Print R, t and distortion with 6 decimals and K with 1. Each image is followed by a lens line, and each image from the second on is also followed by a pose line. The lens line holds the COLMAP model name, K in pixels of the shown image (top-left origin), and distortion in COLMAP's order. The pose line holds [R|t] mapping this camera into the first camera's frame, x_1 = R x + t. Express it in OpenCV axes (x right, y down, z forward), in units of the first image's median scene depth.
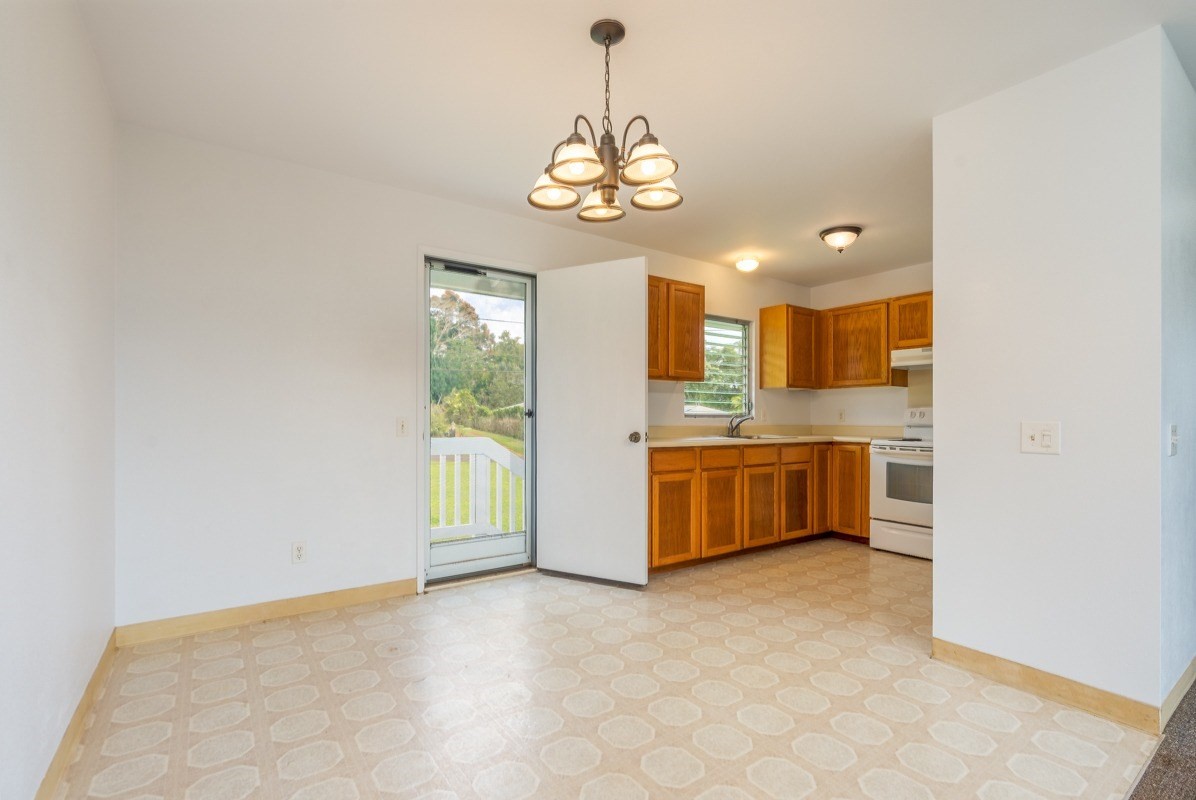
lens RADIAL K [[551.6, 0, 600.8], [0, 551.6, 415.3], [0, 0, 1]] dist [-0.008394, 0.002523]
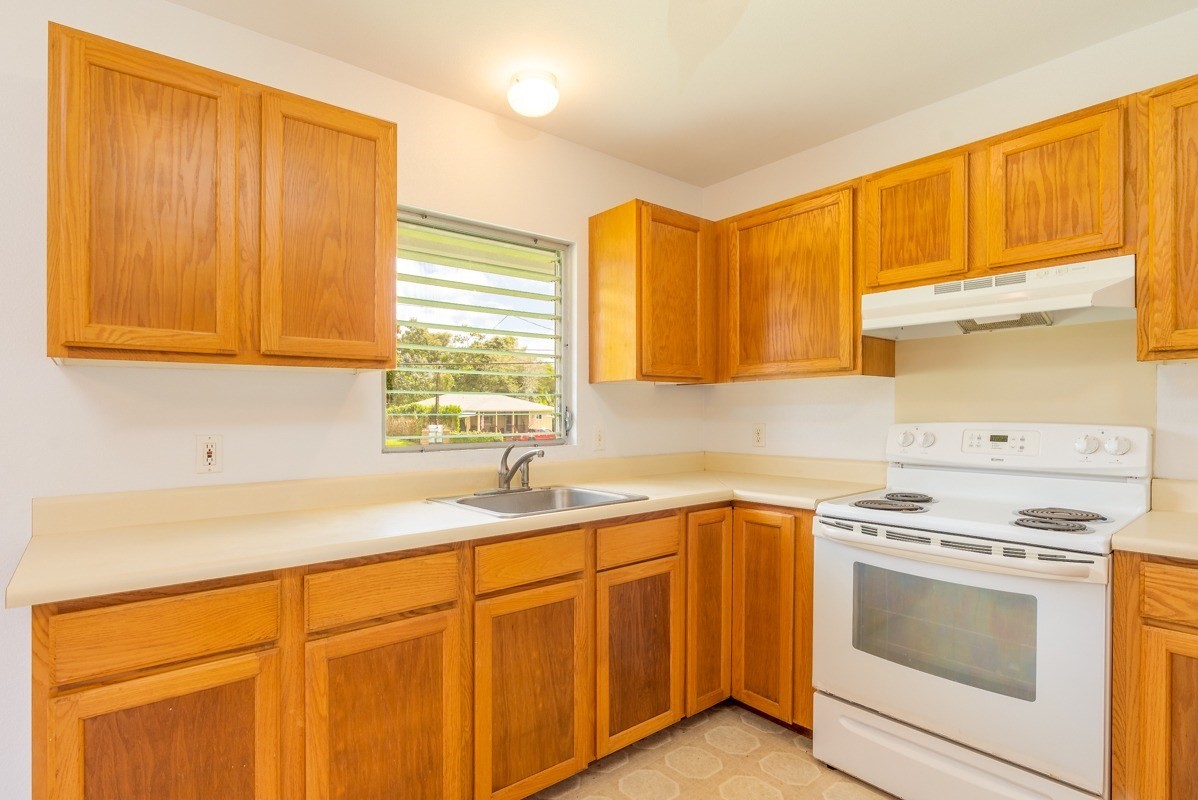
lens RADIAL K [[605.1, 0, 548.3], [0, 605.1, 426.4], [0, 0, 1]] dist [-0.011468, 0.001737]
pose [[0.999288, -0.010936, 0.036110, 0.291409], [0.010046, 0.999644, 0.024725, -0.030365], [-0.036367, -0.024344, 0.999042, 0.591920]]
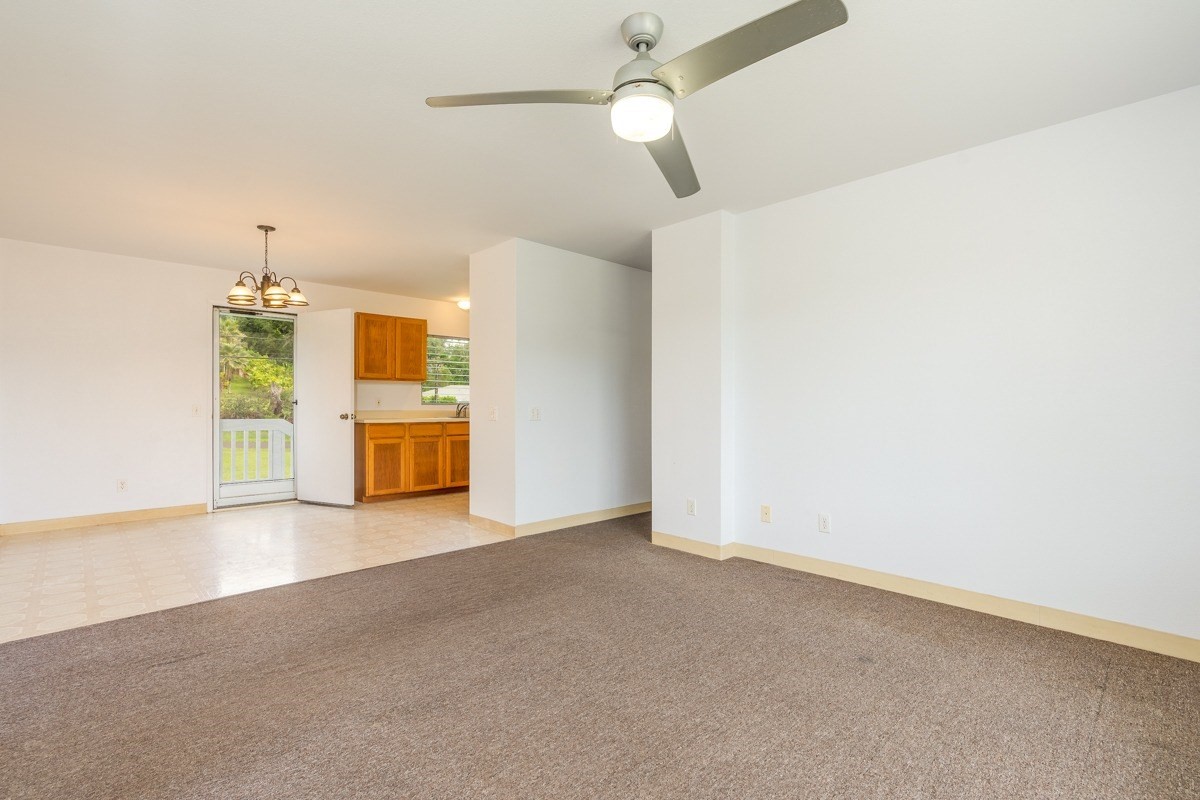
lens RADIAL K [[553.4, 0, 607.7], [0, 553.4, 408.6], [0, 0, 1]] dist [-0.008394, 0.002523]
pose [[0.987834, -0.005963, 0.155399, 0.464805], [0.004448, 0.999939, 0.010099, 0.001392], [-0.155450, -0.009285, 0.987800, -0.631696]]
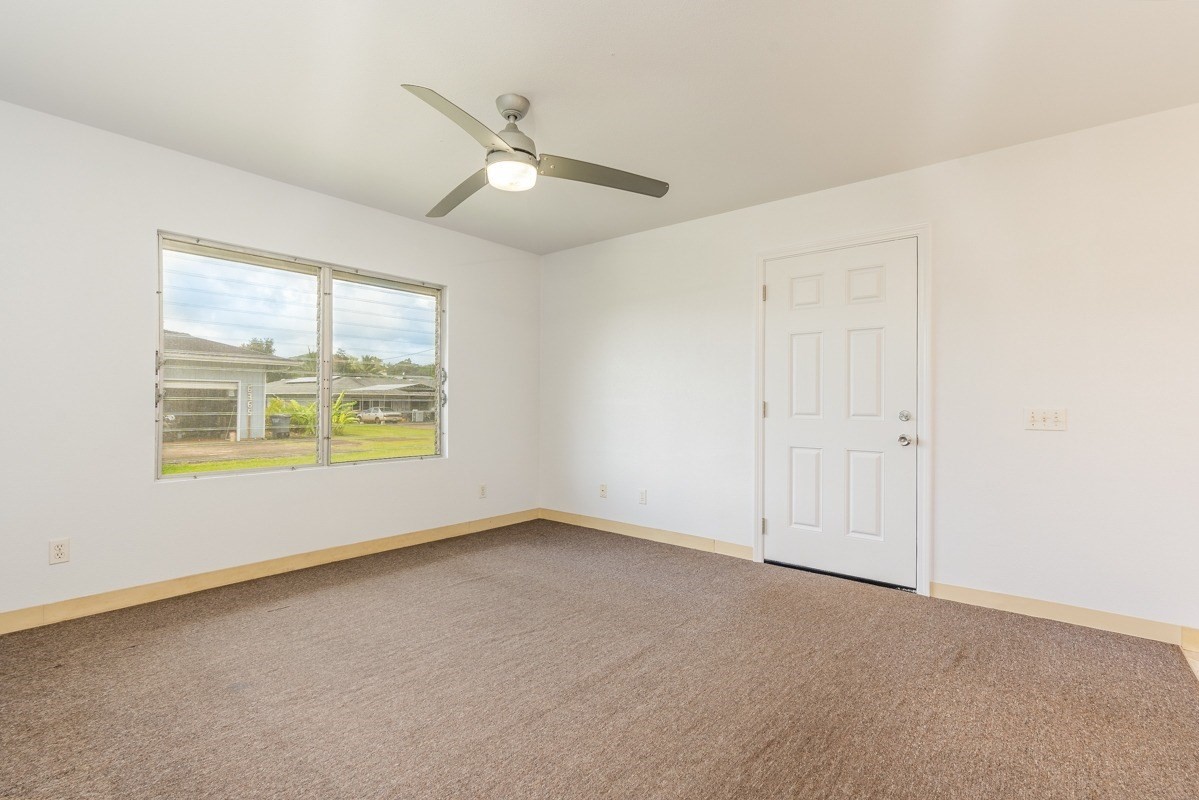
lens RADIAL K [[536.7, 0, 599.4], [0, 536.7, 400.3], [0, 0, 1]] dist [-0.003422, 0.000171]
pose [[-0.966896, -0.016941, -0.254606, 0.624146], [-0.014801, 0.999837, -0.010317, 0.006918], [0.254739, -0.006207, -0.966990, 0.432035]]
